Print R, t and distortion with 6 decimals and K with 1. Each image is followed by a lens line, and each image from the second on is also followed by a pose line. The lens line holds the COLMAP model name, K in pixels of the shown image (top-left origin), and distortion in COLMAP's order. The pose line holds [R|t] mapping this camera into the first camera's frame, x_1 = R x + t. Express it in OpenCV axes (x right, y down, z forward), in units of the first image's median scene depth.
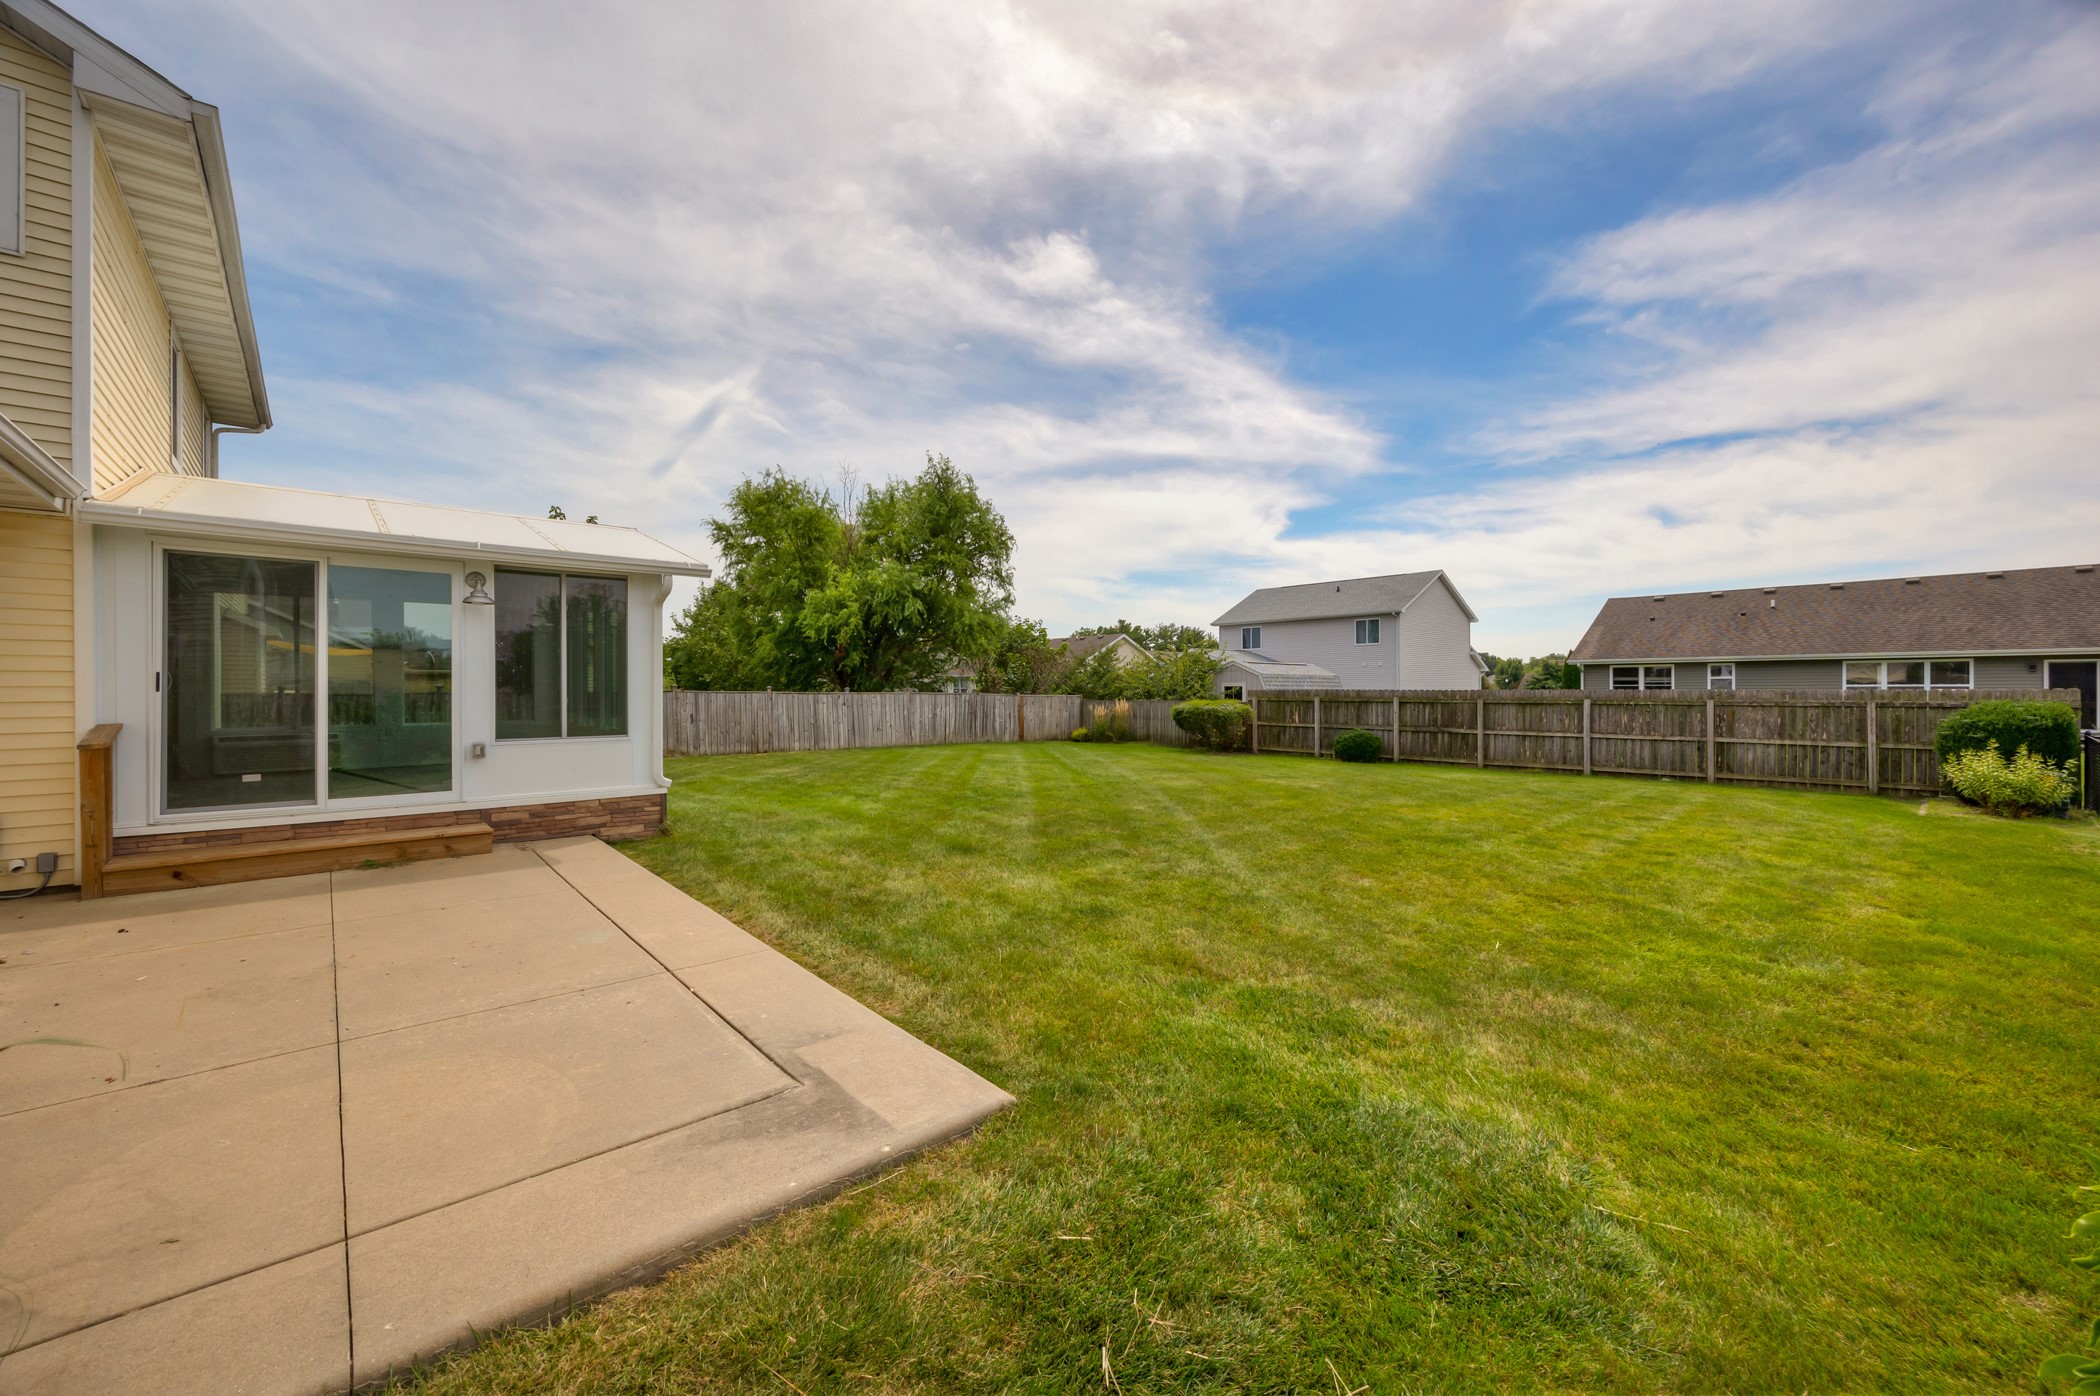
lens RADIAL K [[802.5, 0, 1050.0], [0, 802.5, 698.0], [0, 0, 1]] dist [-0.009949, 0.000166]
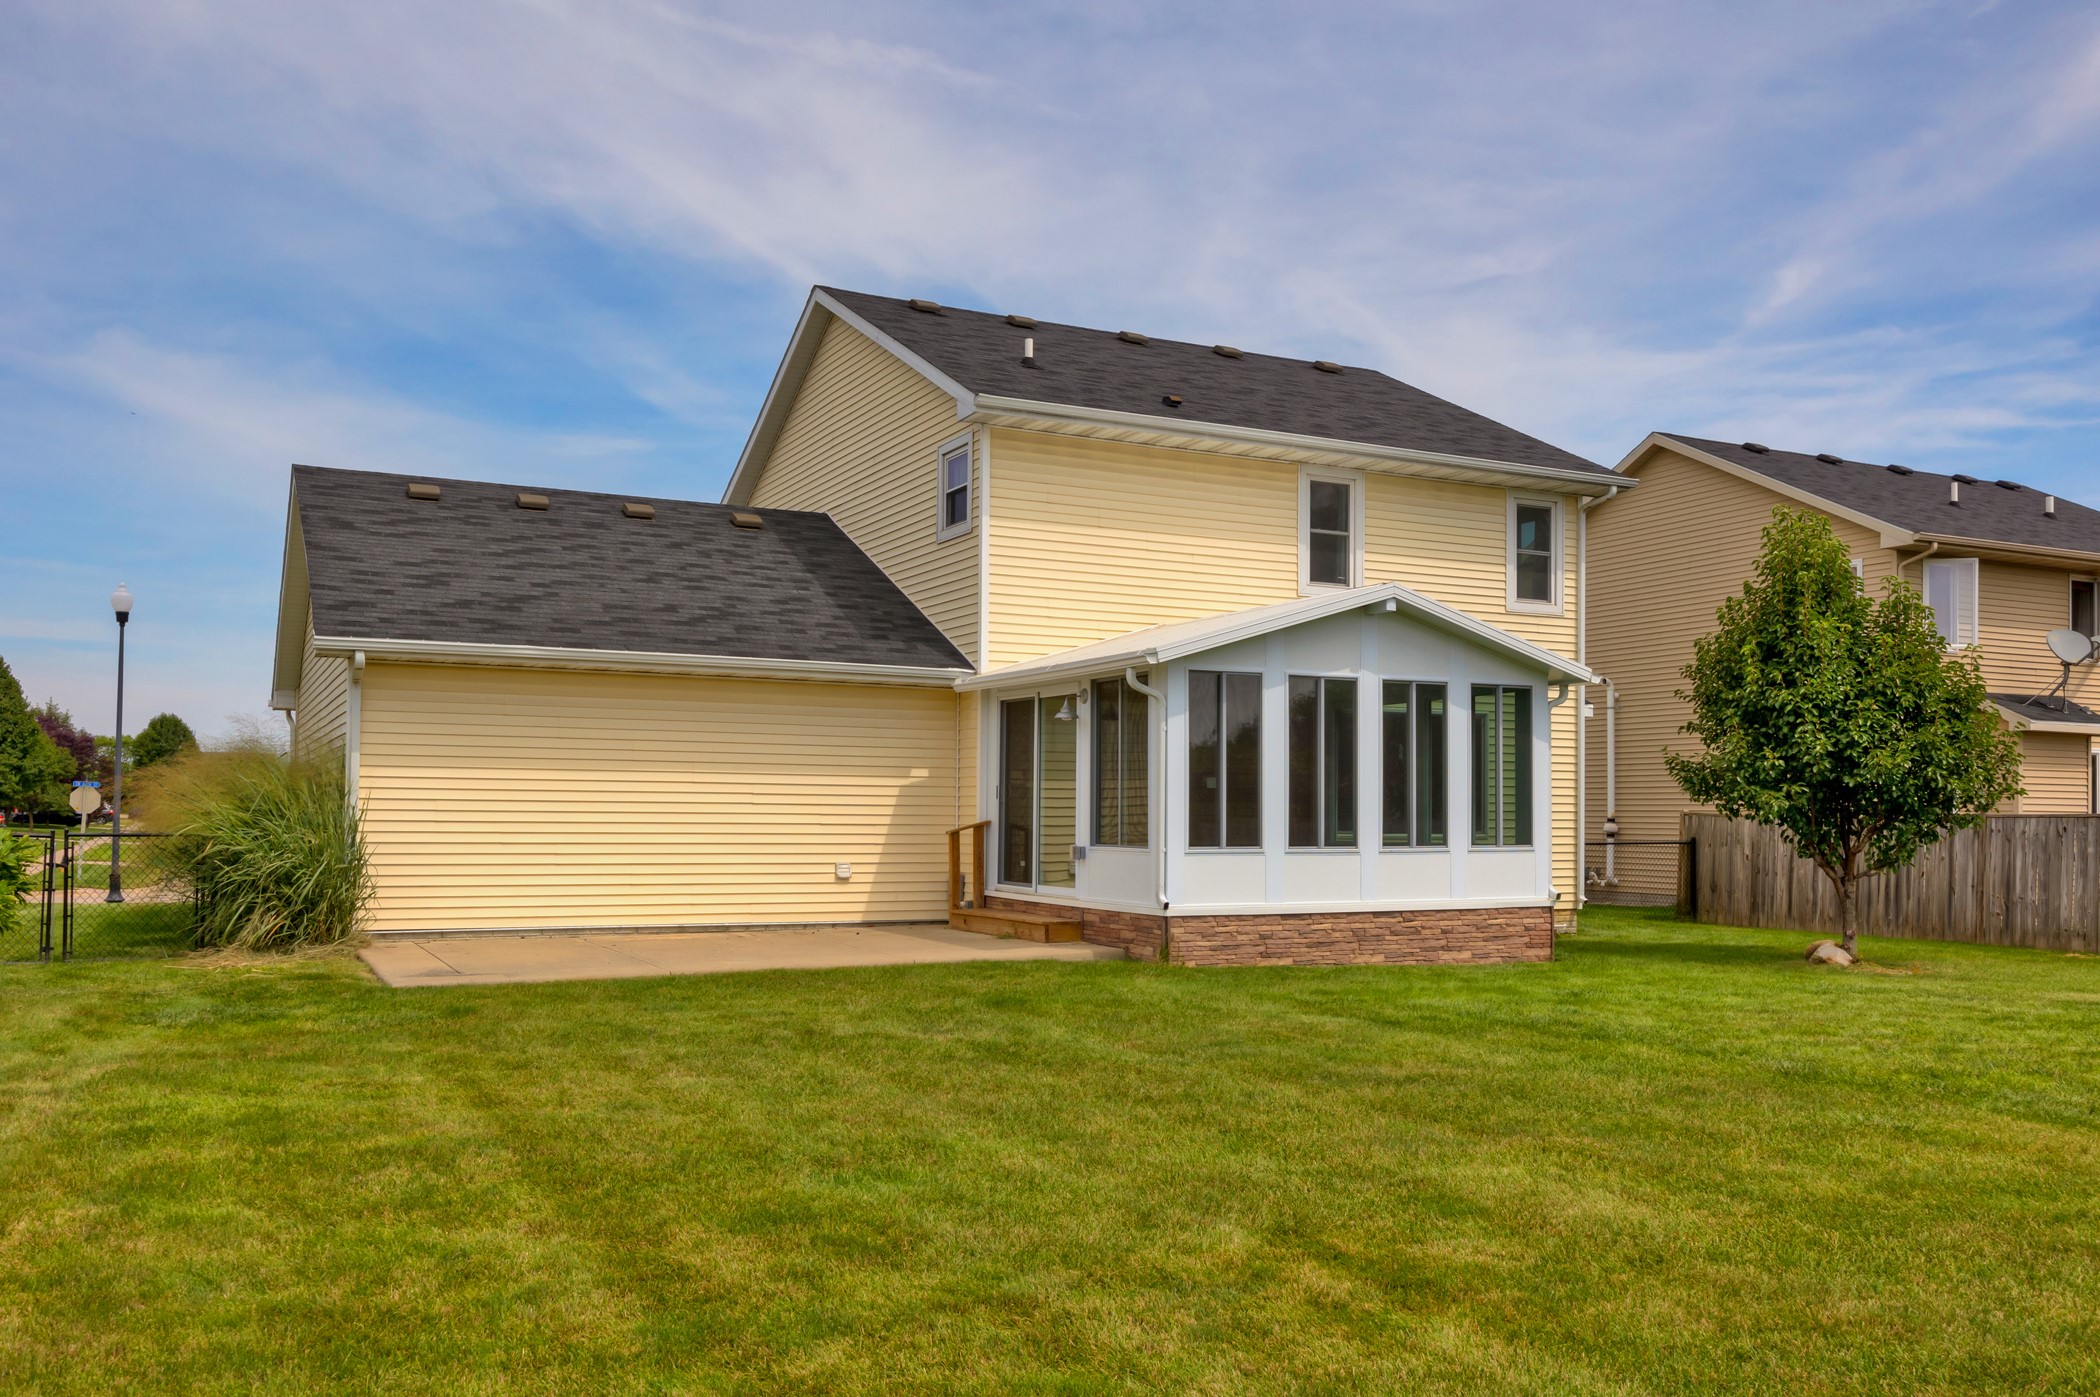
lens RADIAL K [[1725.0, 0, 1050.0], [0, 1725.0, 698.5], [0, 0, 1]] dist [-0.000042, -0.000035]
pose [[-0.269125, -0.065762, -0.960858, 1.621060], [-0.015538, 0.997833, -0.063940, 0.008128], [0.962980, -0.002278, -0.269563, 1.662667]]
